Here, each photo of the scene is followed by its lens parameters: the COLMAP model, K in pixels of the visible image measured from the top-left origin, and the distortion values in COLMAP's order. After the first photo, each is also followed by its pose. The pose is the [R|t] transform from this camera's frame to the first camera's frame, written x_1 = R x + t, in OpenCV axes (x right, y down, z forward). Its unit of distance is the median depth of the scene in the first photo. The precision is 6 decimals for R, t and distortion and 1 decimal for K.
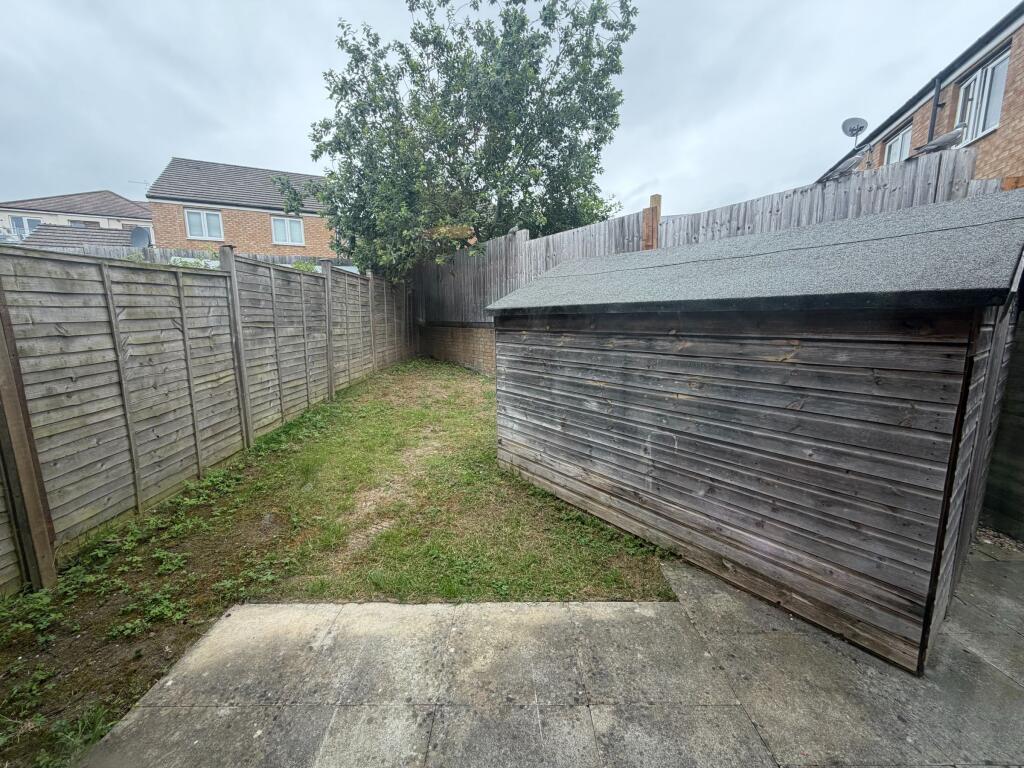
lens RADIAL K [[407.8, 0, 510.8], [0, 407.8, 384.8], [0, 0, 1]] dist [0.000060, -0.000644]
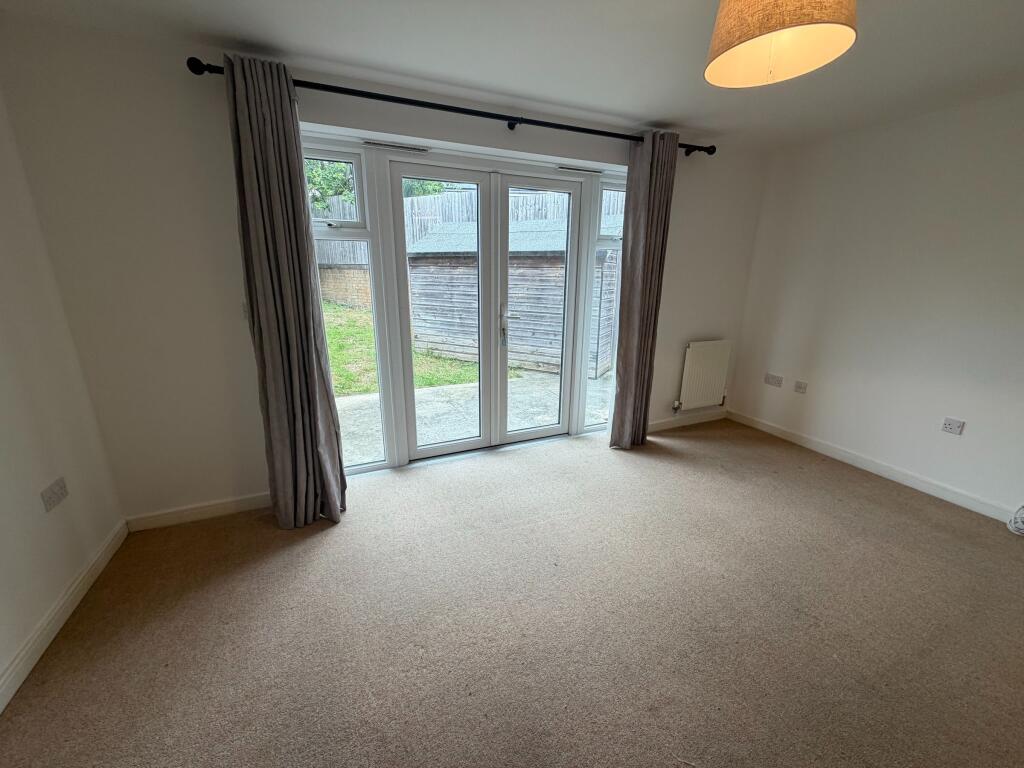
lens RADIAL K [[407.8, 0, 511.6], [0, 407.8, 385.4], [0, 0, 1]] dist [0.000060, -0.000644]
pose [[0.909822, -0.098589, 0.403117, -0.453031], [0.049517, 0.990222, 0.130416, 0.176792], [-0.412033, -0.098694, 0.905808, -0.837833]]
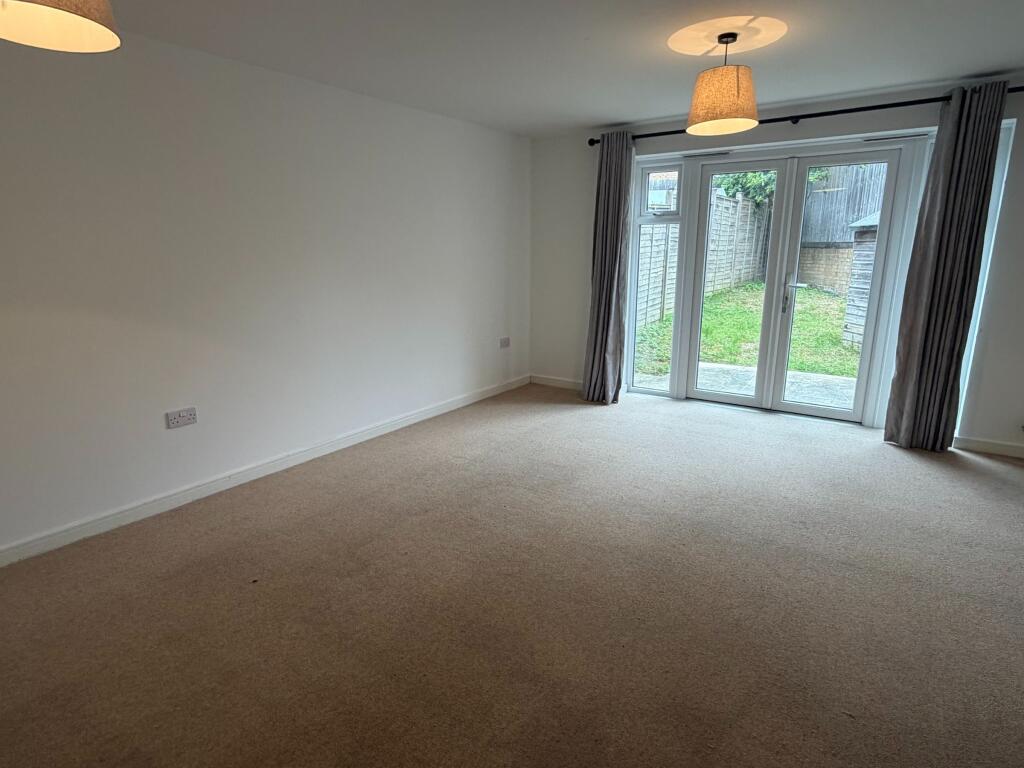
lens RADIAL K [[575.2, 0, 511.2], [0, 575.2, 386.6], [0, 0, 1]] dist [-0.003758, 0.003768]
pose [[0.820839, 0.138721, -0.554058, 0.184939], [-0.094313, 0.989661, 0.108059, 0.299983], [0.563319, -0.036444, 0.825435, -1.530162]]
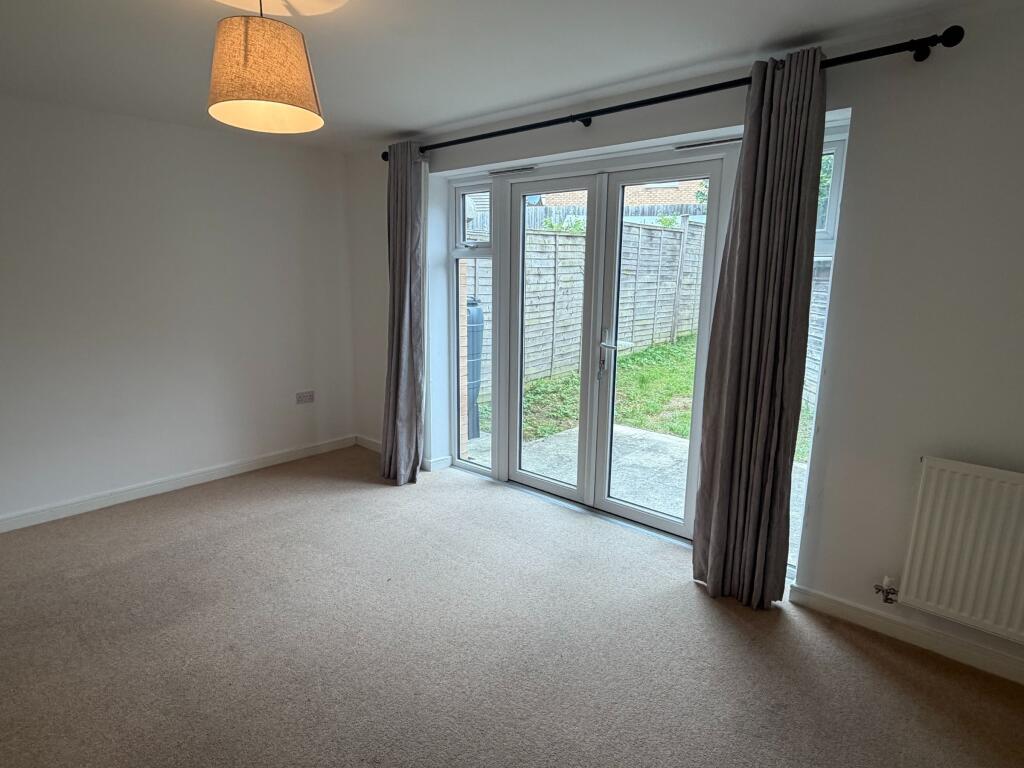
lens RADIAL K [[575.2, 0, 513.7], [0, 575.2, 387.3], [0, 0, 1]] dist [-0.003758, 0.003768]
pose [[0.750422, 0.147192, -0.644361, 0.488207], [-0.124022, 0.988930, 0.081465, 0.154066], [0.649219, 0.018782, 0.760370, -0.866515]]
